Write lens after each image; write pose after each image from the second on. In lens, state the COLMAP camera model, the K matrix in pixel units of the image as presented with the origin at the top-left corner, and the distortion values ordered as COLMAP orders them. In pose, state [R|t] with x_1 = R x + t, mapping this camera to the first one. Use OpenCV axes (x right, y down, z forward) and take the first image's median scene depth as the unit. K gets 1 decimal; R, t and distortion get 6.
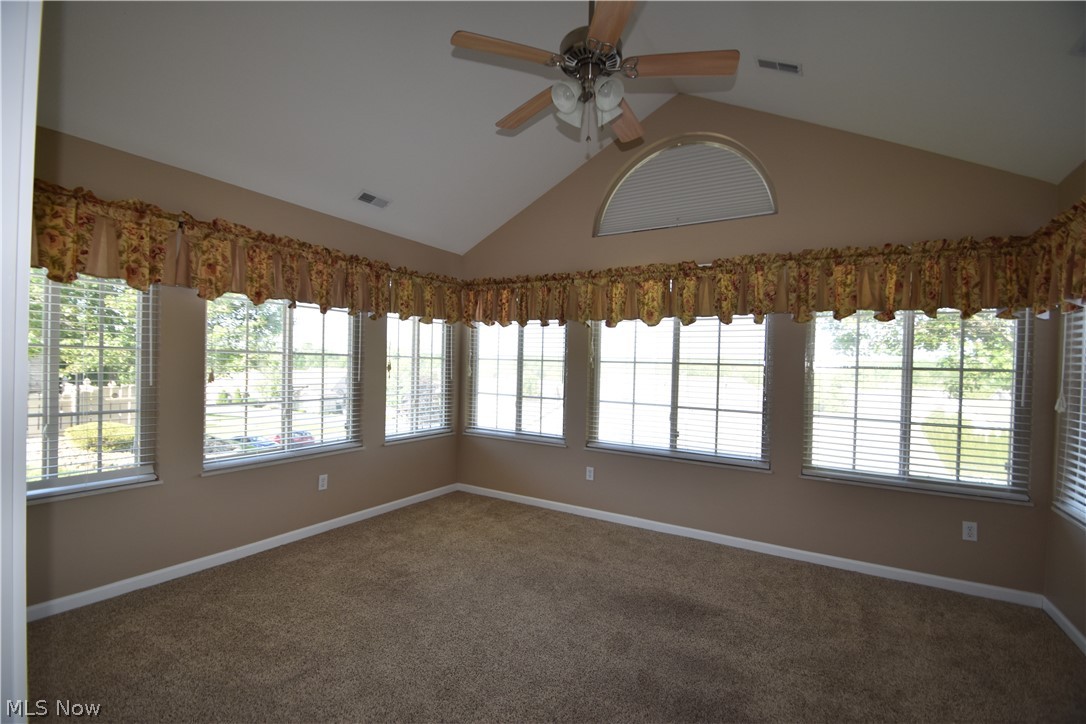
lens RADIAL K [[475.4, 0, 540.3], [0, 475.4, 369.1], [0, 0, 1]] dist [0.010041, -0.015523]
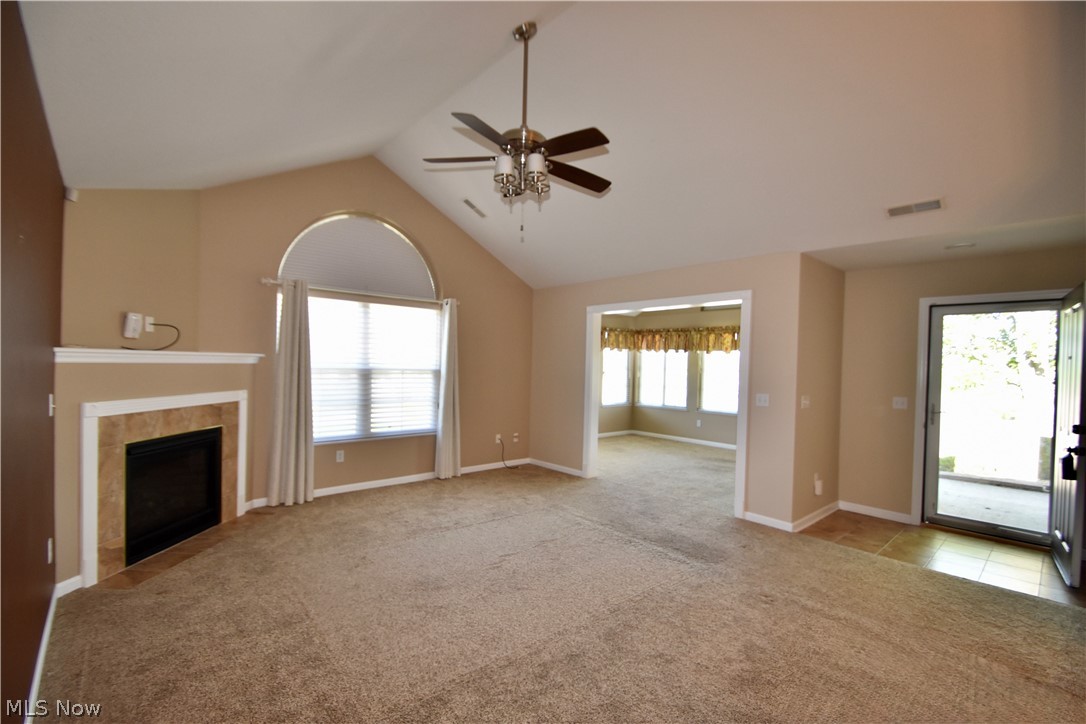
lens RADIAL K [[475.4, 0, 540.3], [0, 475.4, 369.1], [0, 0, 1]] dist [0.010041, -0.015523]
pose [[0.956224, 0.004036, -0.292606, 0.046989], [-0.005771, 0.999971, -0.005066, -0.004903], [0.292577, 0.006533, 0.956220, -1.172606]]
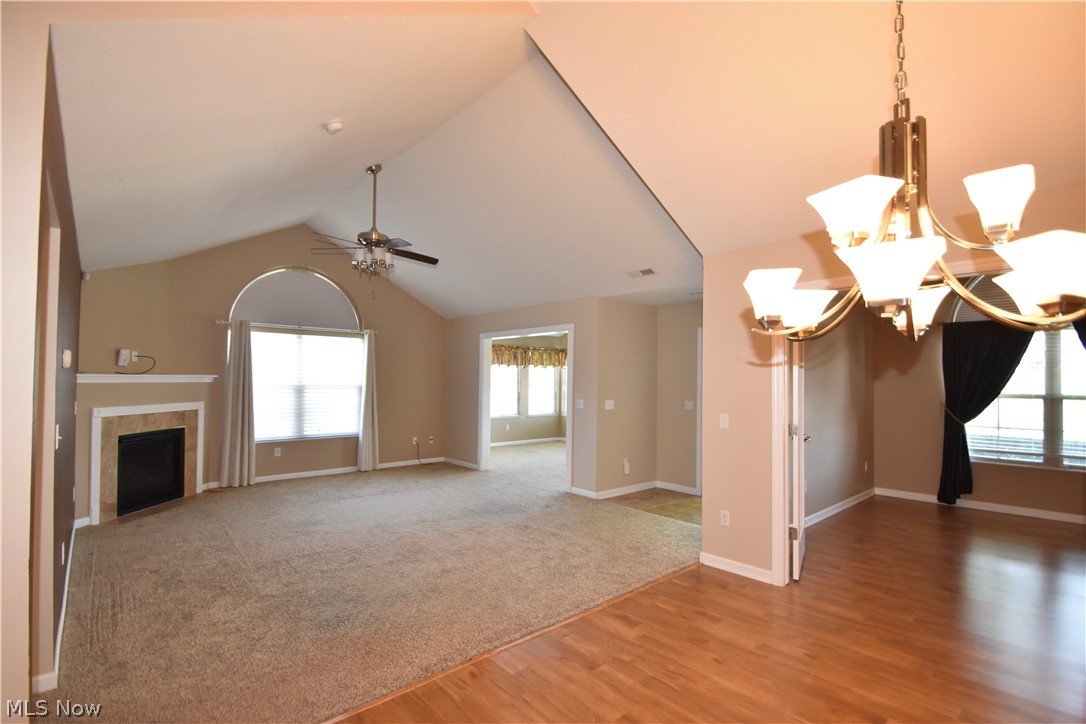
lens RADIAL K [[496.9, 0, 540.4], [0, 496.9, 368.1], [0, 0, 1]] dist [0.009463, -0.018744]
pose [[0.955158, -0.018851, -0.295495, 0.505636], [0.007689, 0.999214, -0.038890, 0.003831], [0.295996, 0.034874, 0.954552, -1.474339]]
